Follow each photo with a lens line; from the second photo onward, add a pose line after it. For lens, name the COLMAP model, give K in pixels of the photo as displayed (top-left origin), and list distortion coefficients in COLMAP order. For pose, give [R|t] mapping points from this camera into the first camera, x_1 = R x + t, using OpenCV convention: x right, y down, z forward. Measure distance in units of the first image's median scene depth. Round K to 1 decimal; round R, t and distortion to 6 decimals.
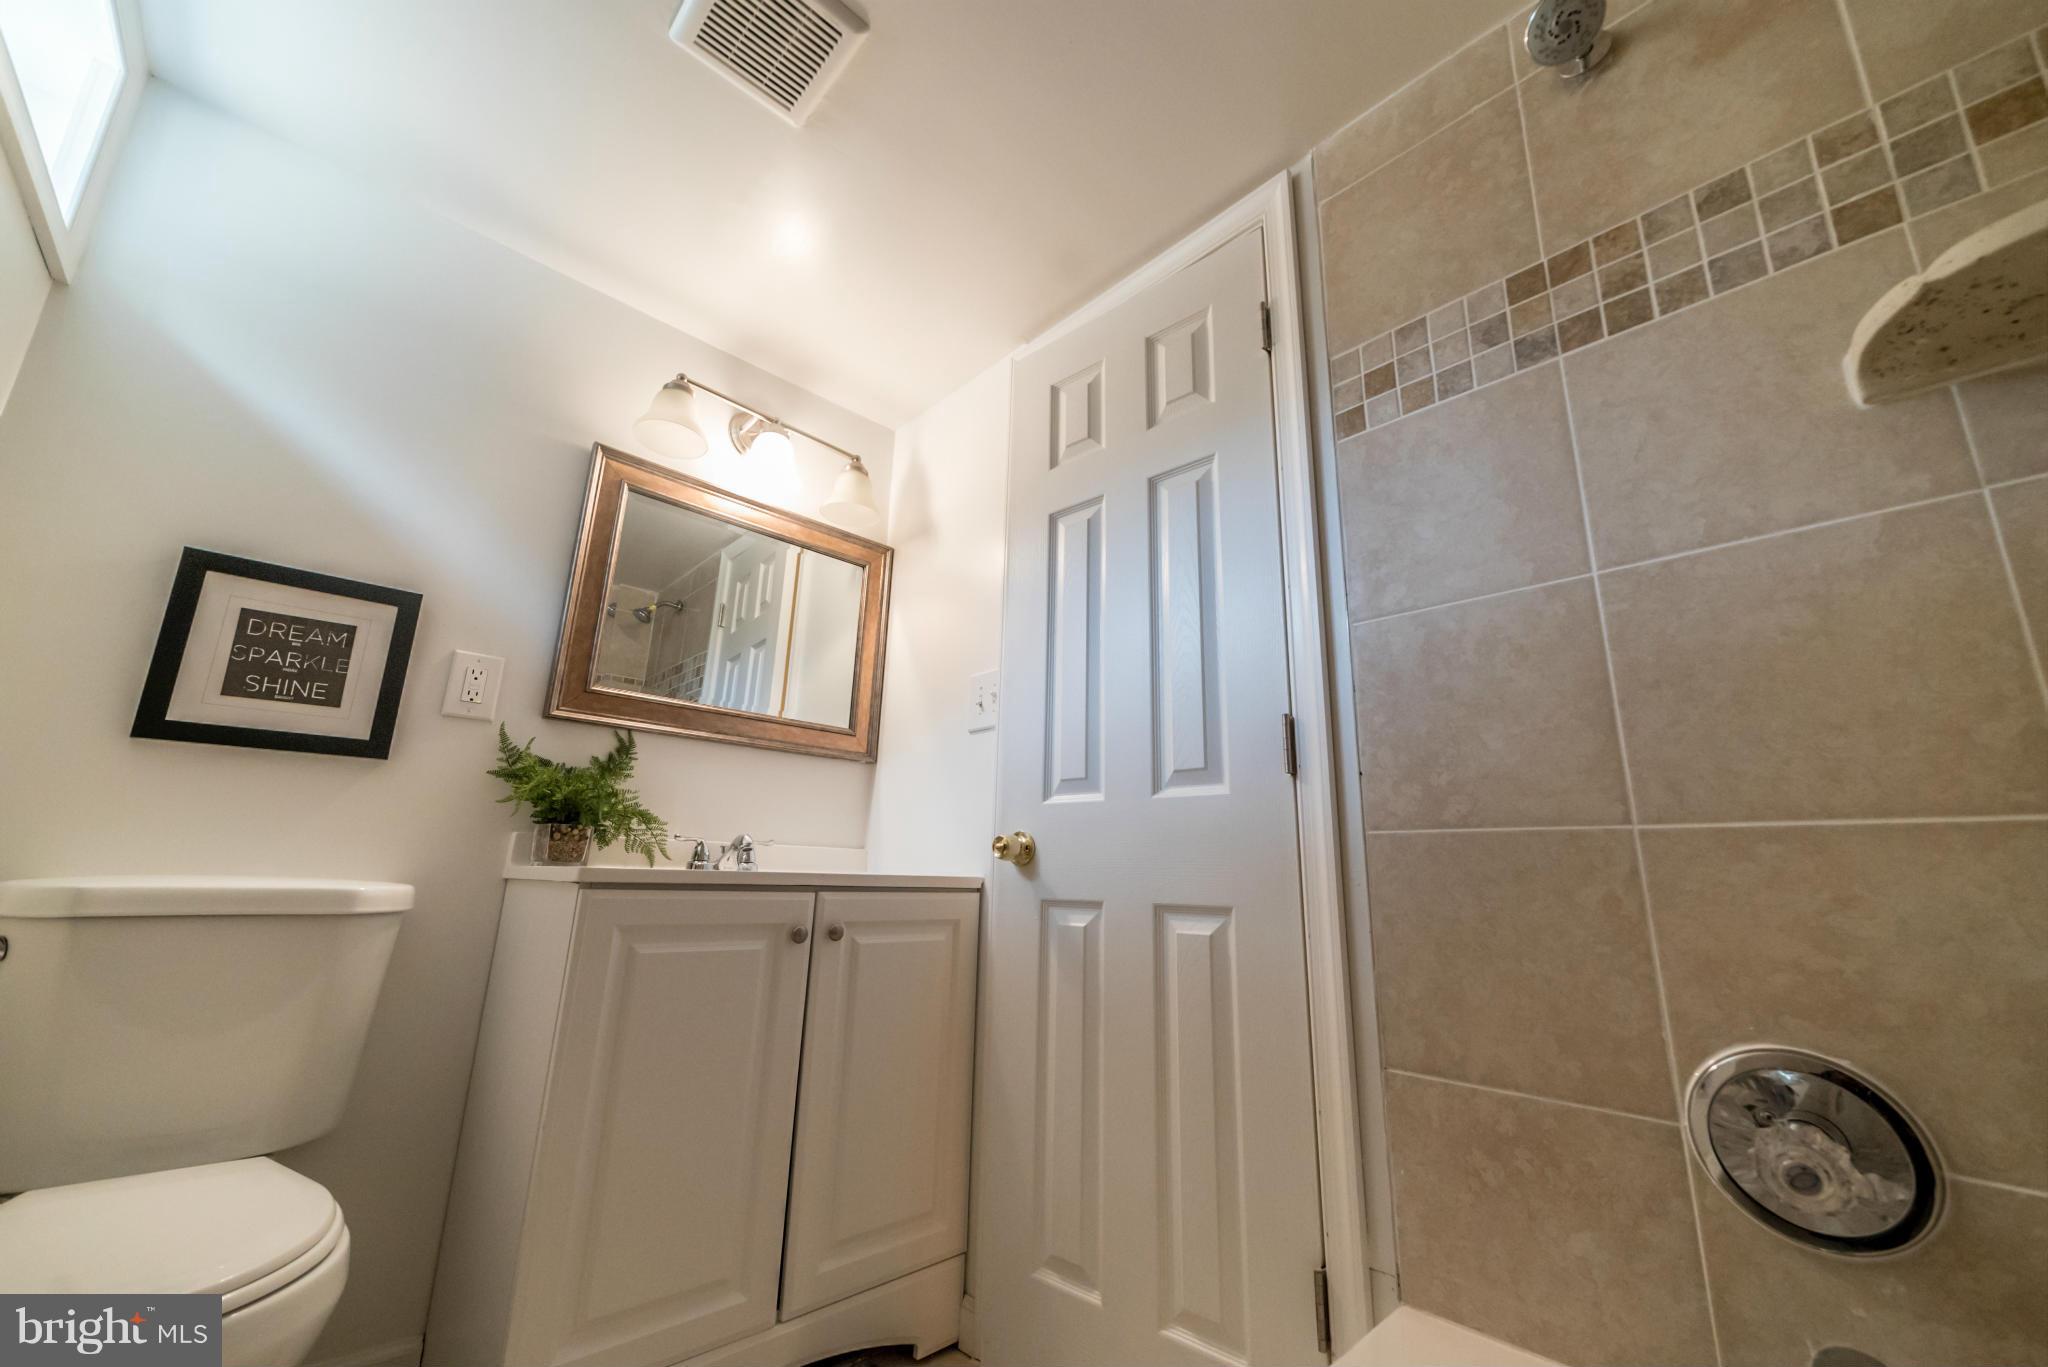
lens RADIAL K [[787.5, 0, 1024.3], [0, 787.5, 685.9], [0, 0, 1]] dist [0.002701, 0.000569]
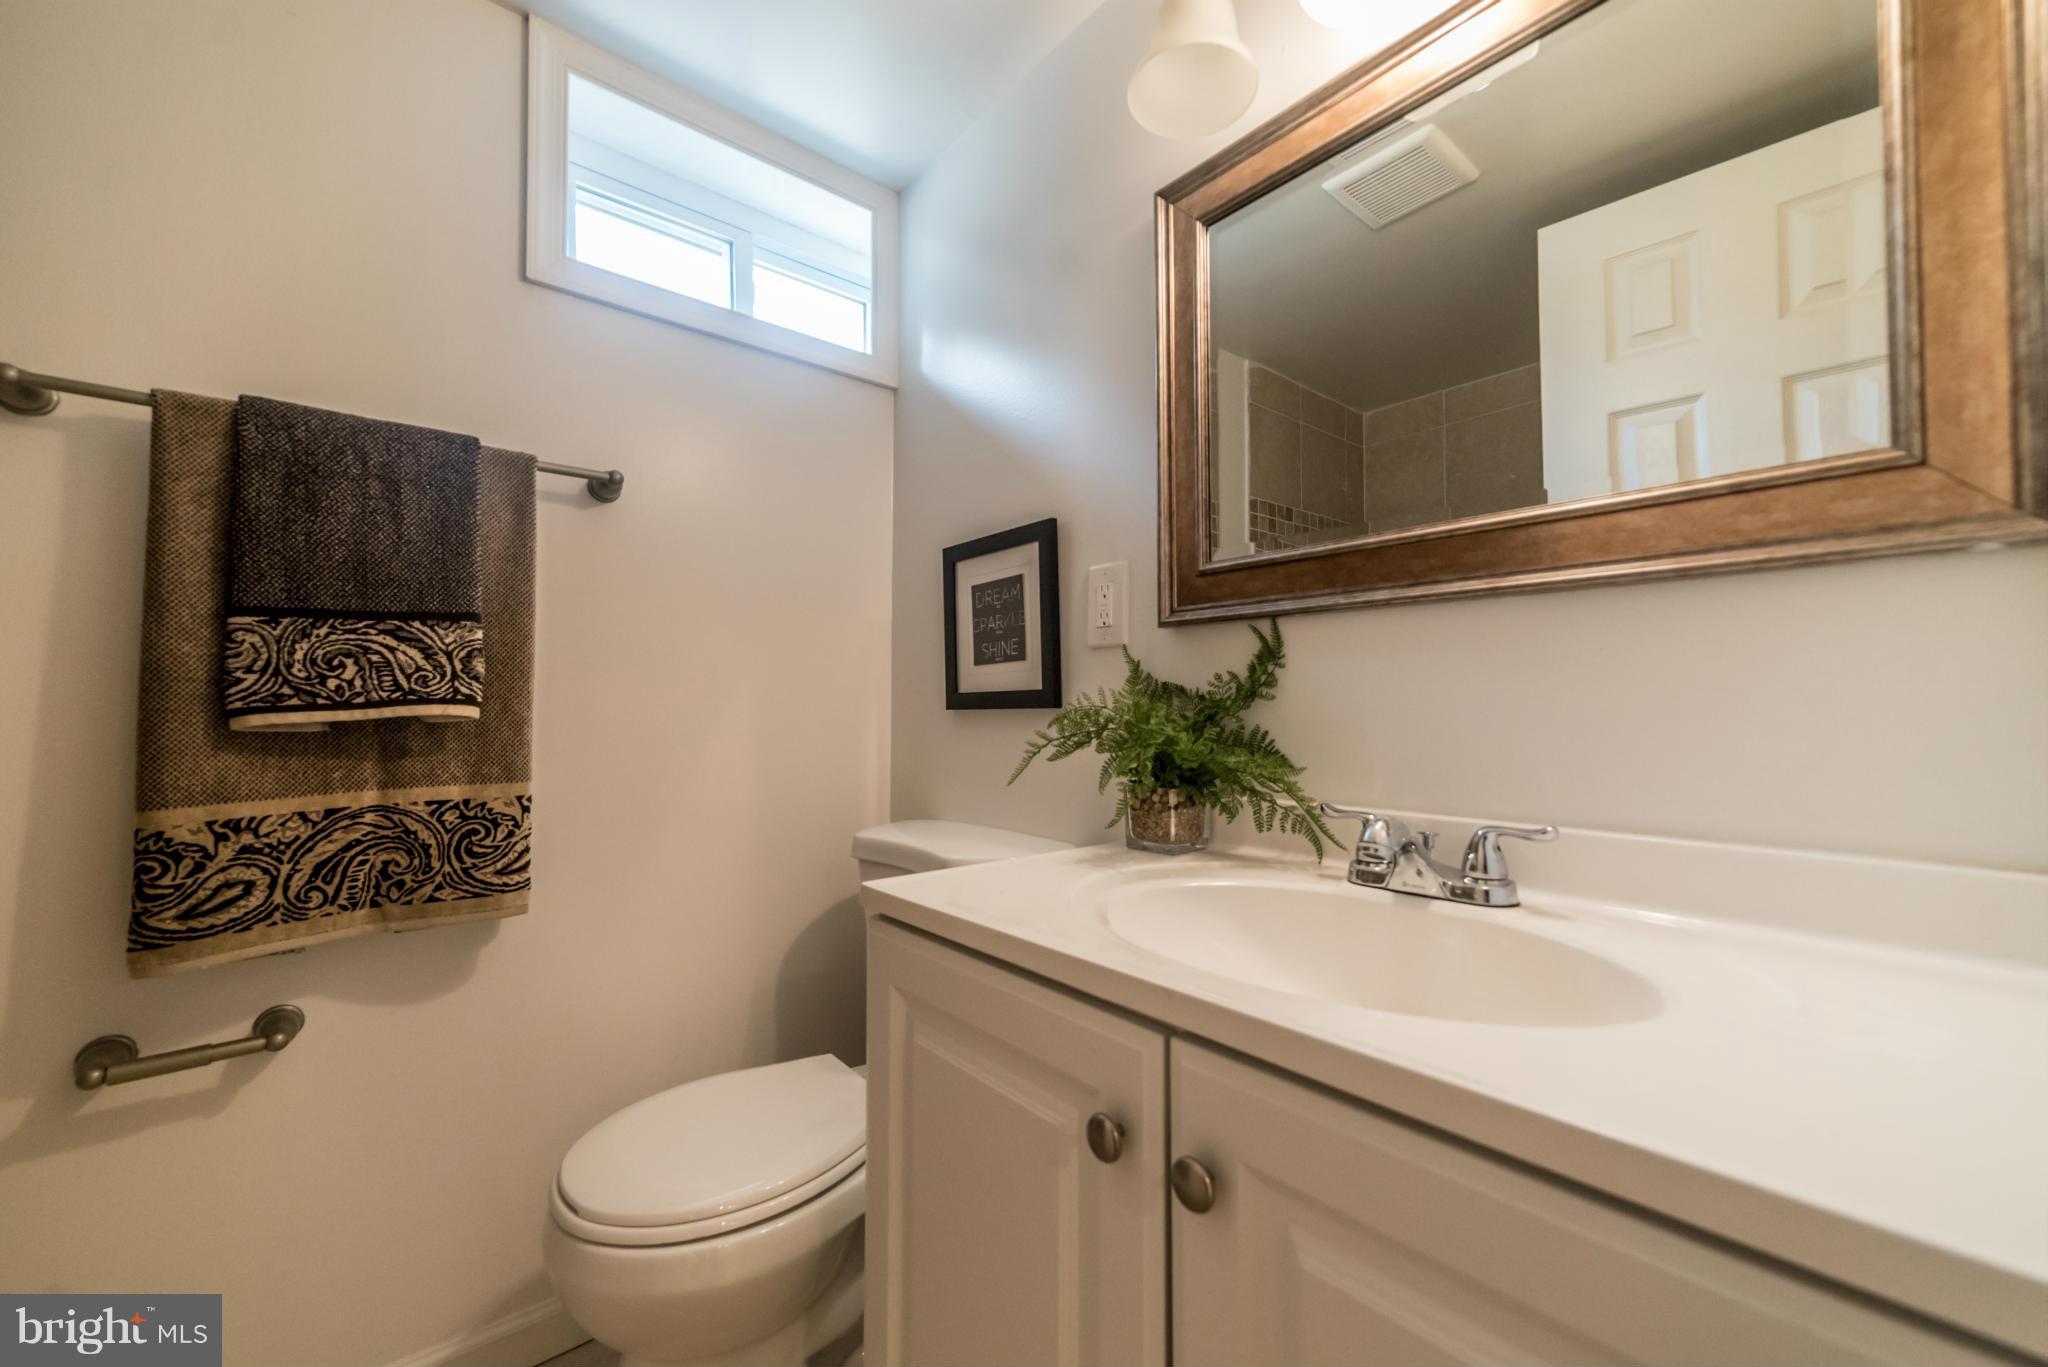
lens RADIAL K [[787.5, 0, 1024.3], [0, 787.5, 685.9], [0, 0, 1]] dist [0.002701, 0.000569]
pose [[-0.061568, -0.058342, -0.996396, 0.095317], [0.228472, 0.970960, -0.070970, 0.121050], [0.971602, -0.232018, -0.046451, 0.984726]]
